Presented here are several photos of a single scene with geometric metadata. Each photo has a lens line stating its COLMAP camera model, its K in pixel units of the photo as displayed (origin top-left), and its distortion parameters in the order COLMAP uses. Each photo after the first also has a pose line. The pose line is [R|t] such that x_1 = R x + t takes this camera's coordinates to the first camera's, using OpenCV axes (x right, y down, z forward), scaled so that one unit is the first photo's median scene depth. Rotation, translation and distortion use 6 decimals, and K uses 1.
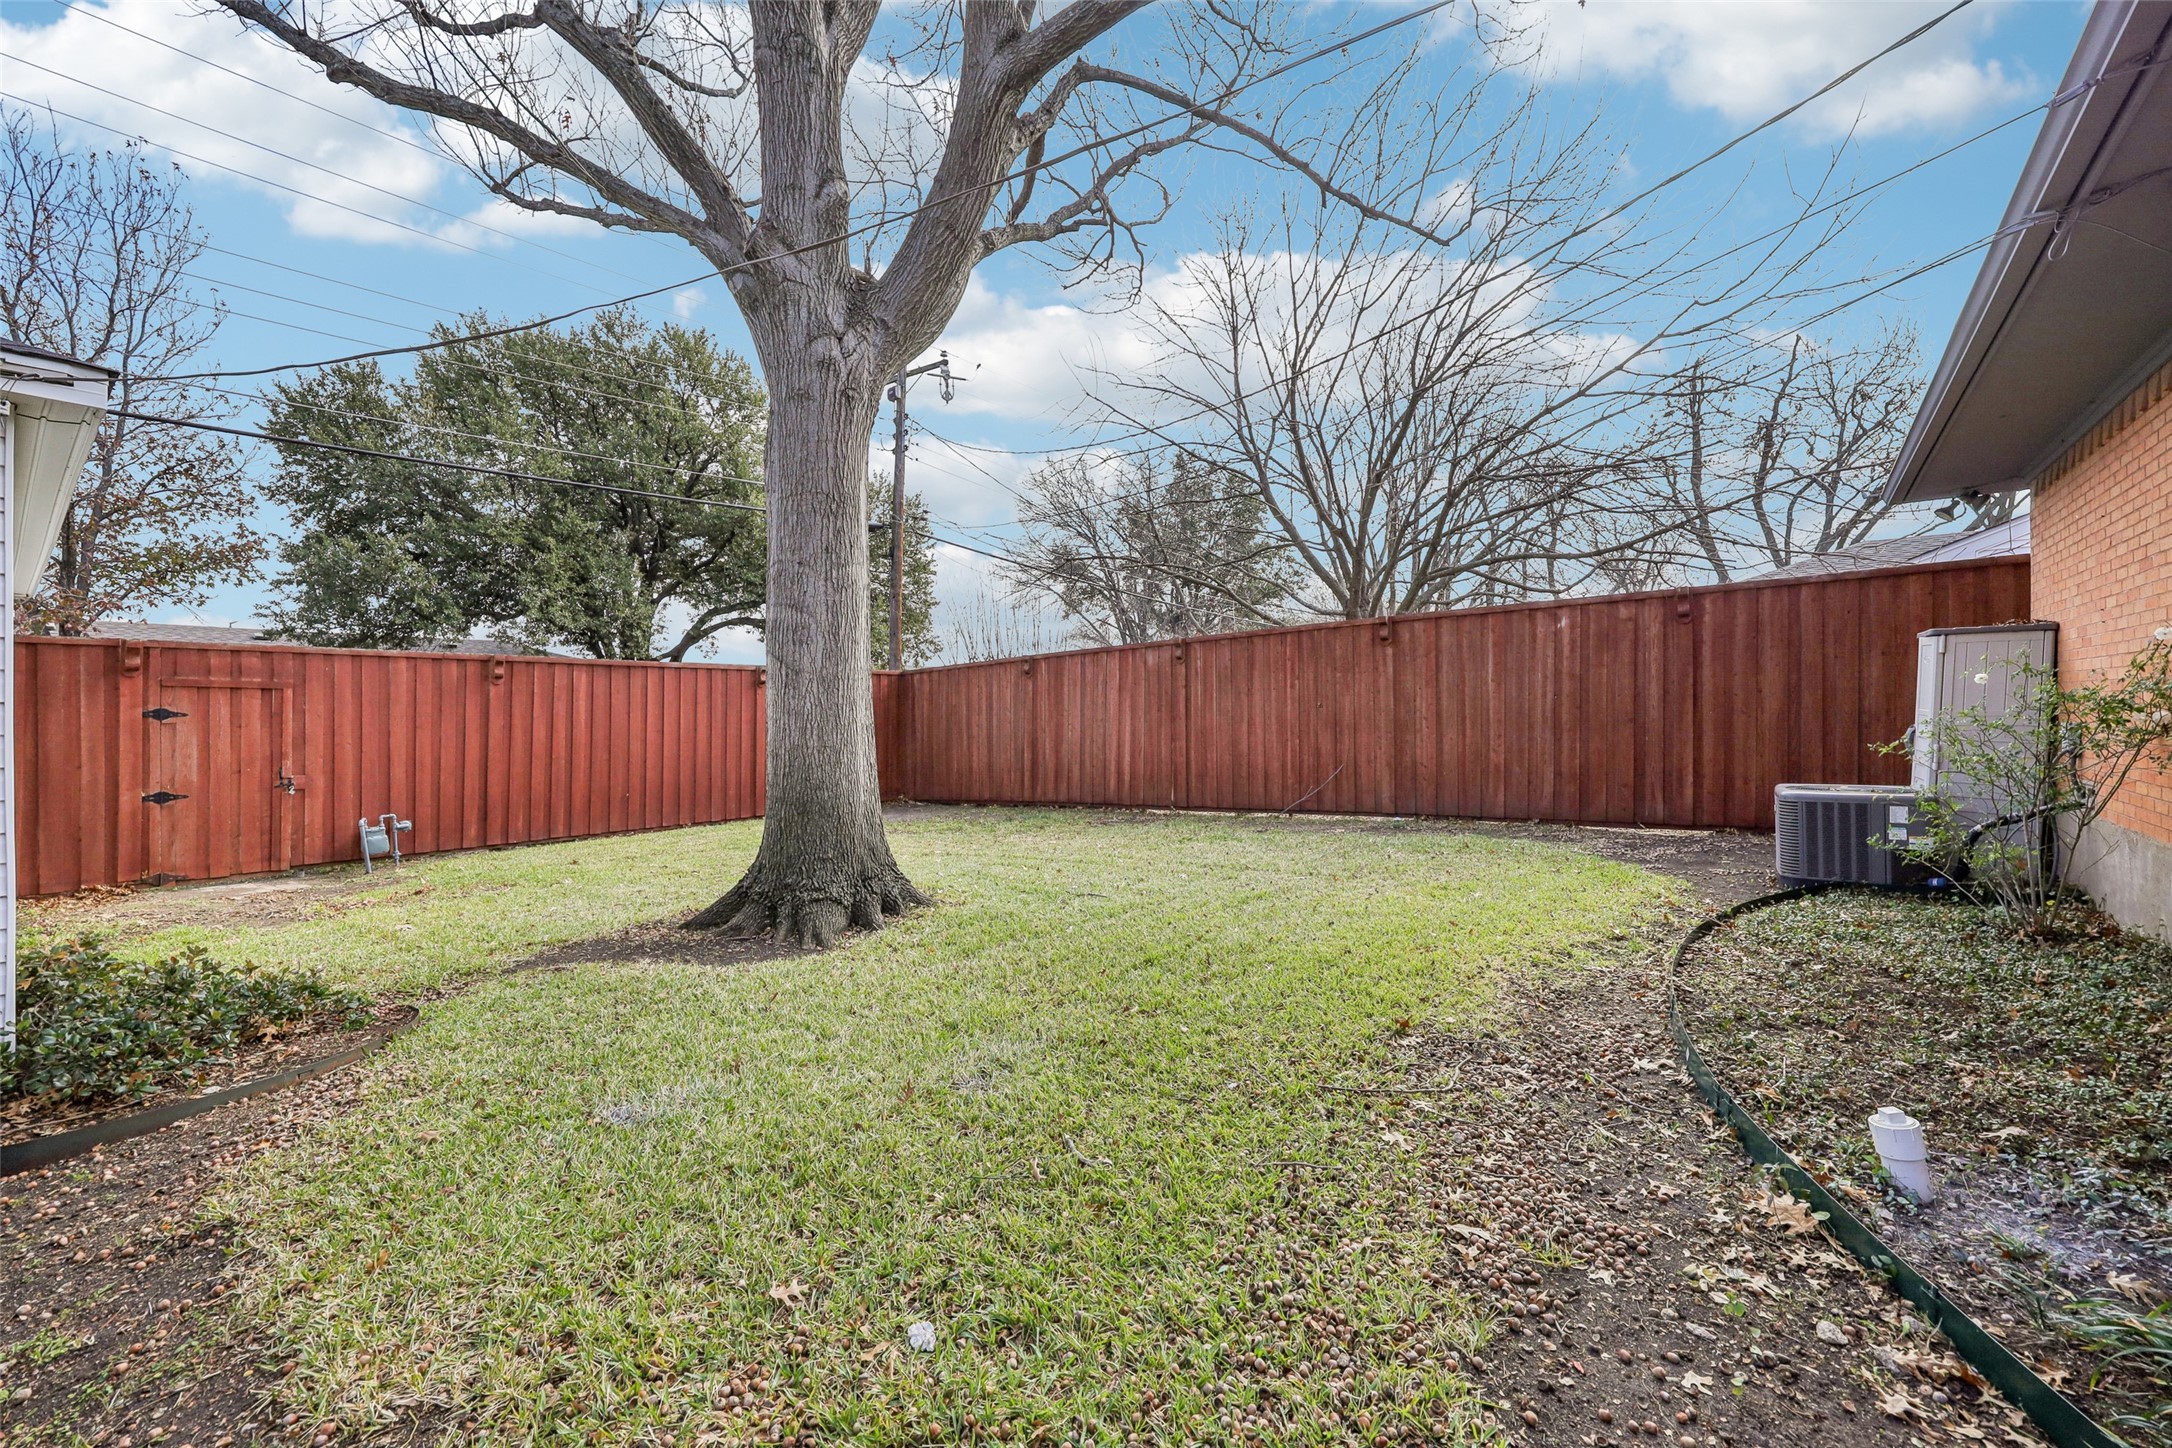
lens RADIAL K [[907.4, 0, 1086.0], [0, 907.4, 724.0], [0, 0, 1]] dist [0.000159, 0.000014]
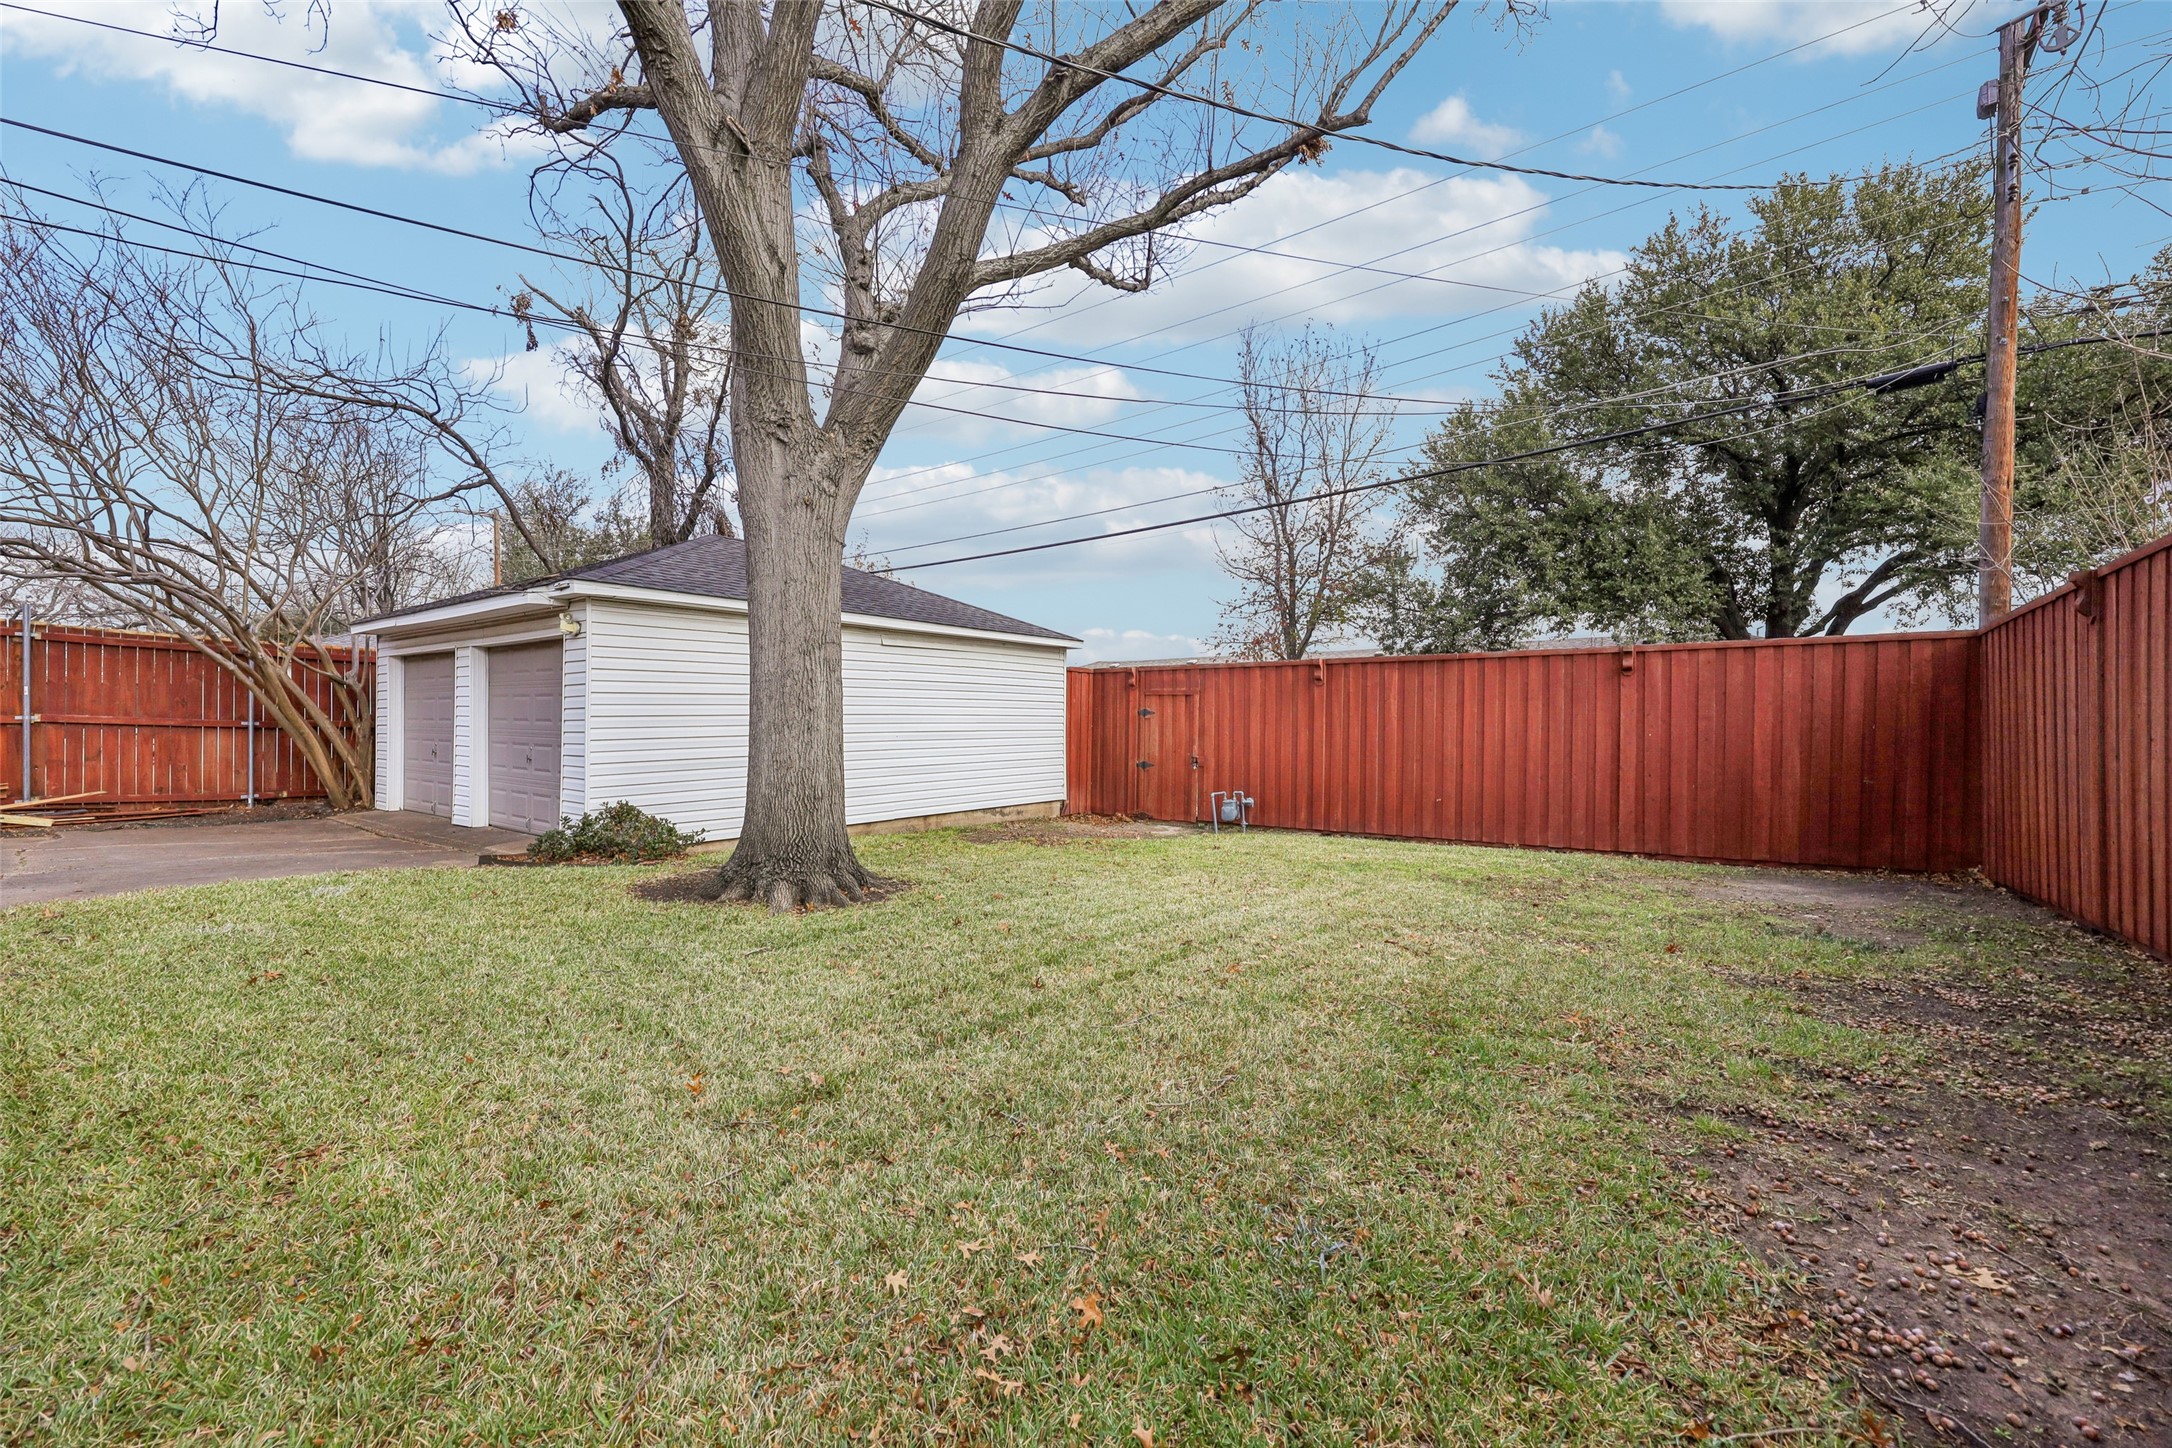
lens RADIAL K [[903.6, 0, 1085.1], [0, 903.6, 699.7], [0, 0, 1]] dist [0.000527, 0.000176]
pose [[-0.000052, -0.008540, -0.999964, 0.432962], [-0.004131, 0.999955, -0.008540, -0.015038], [0.999991, 0.004130, -0.000087, 0.676009]]
